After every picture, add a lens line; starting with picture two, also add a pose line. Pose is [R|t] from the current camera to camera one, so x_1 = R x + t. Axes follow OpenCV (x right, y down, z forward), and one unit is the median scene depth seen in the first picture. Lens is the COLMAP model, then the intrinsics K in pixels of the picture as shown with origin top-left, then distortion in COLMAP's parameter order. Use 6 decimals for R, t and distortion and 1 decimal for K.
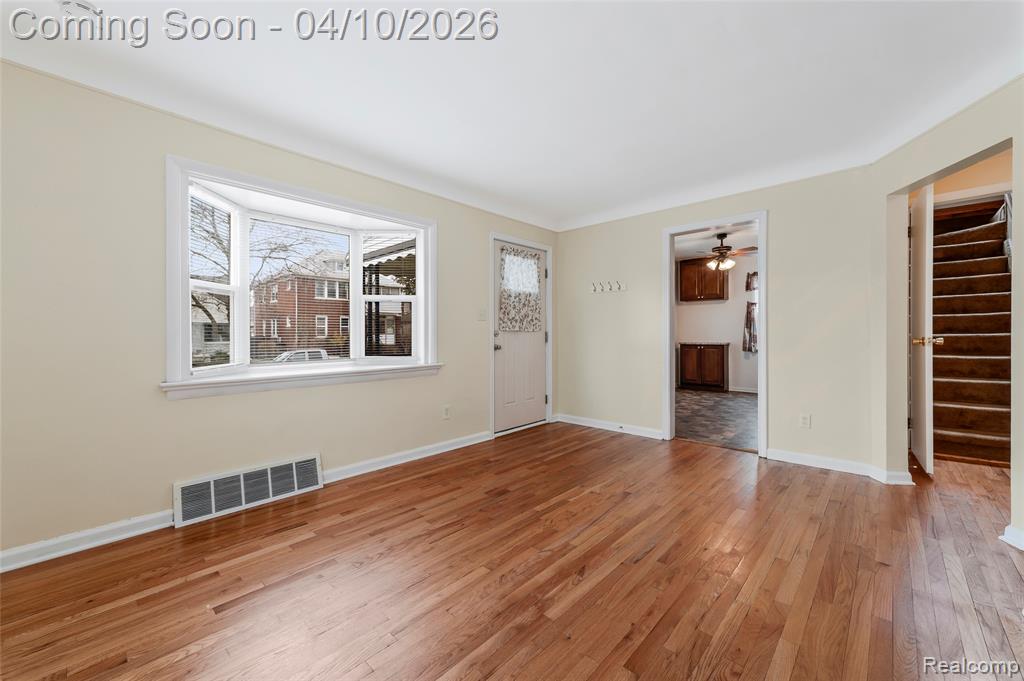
lens RADIAL K [[407.0, 0, 511.4], [0, 407.0, 333.1], [0, 0, 1]] dist [0.003354, 0.001233]
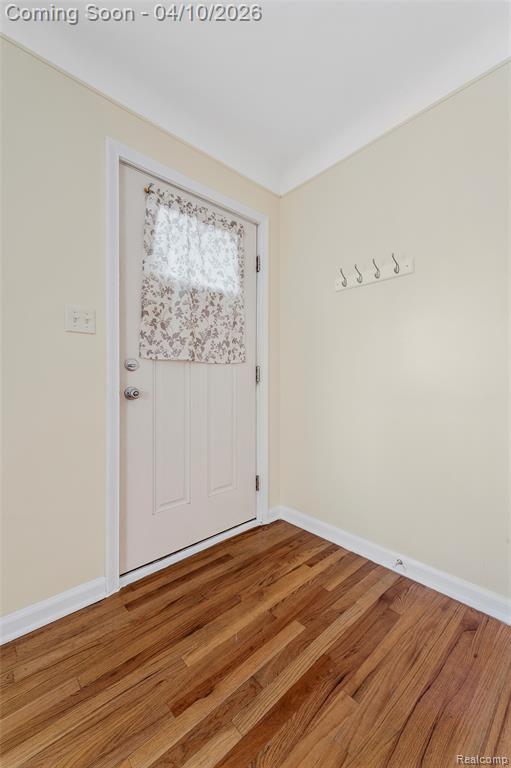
lens RADIAL K [[305.3, 0, 256.7], [0, 305.3, 380.0], [0, 0, 1]] dist [0.003354, 0.001233]
pose [[0.996332, 0.001348, -0.085560, 0.138097], [-0.000800, 0.999979, 0.006438, 0.016278], [0.085567, -0.006346, 0.996312, 0.647152]]
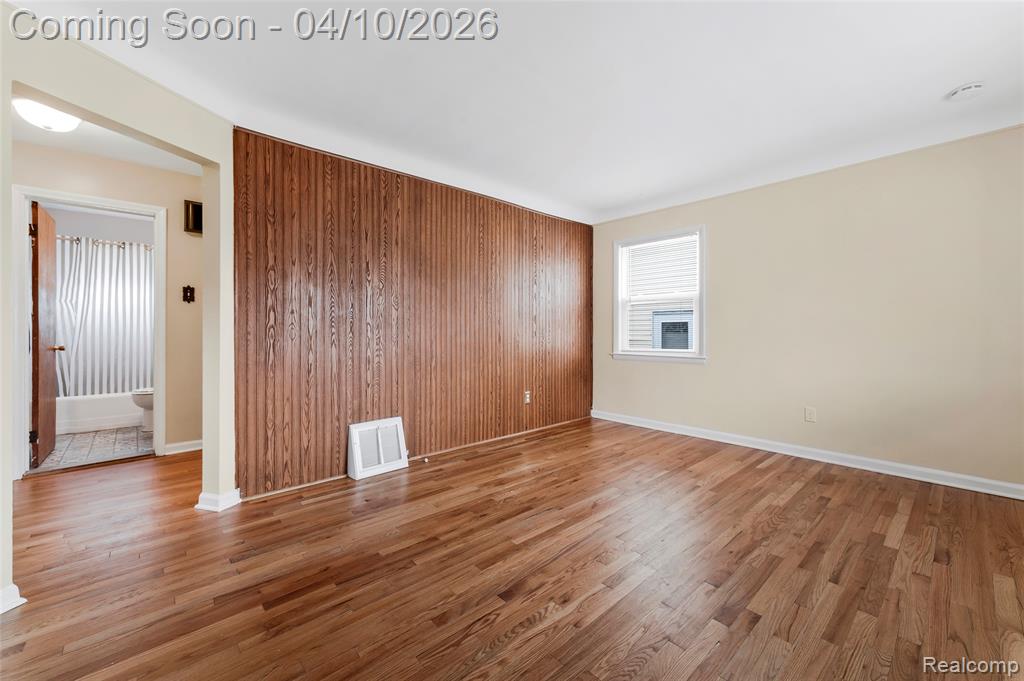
lens RADIAL K [[407.0, 0, 507.9], [0, 407.0, 328.6], [0, 0, 1]] dist [0.003354, 0.001233]
pose [[-0.995410, 0.005209, 0.095557, 0.139888], [0.004886, 0.999982, -0.003618, 0.001901], [-0.095574, -0.003134, -0.995417, 1.010441]]
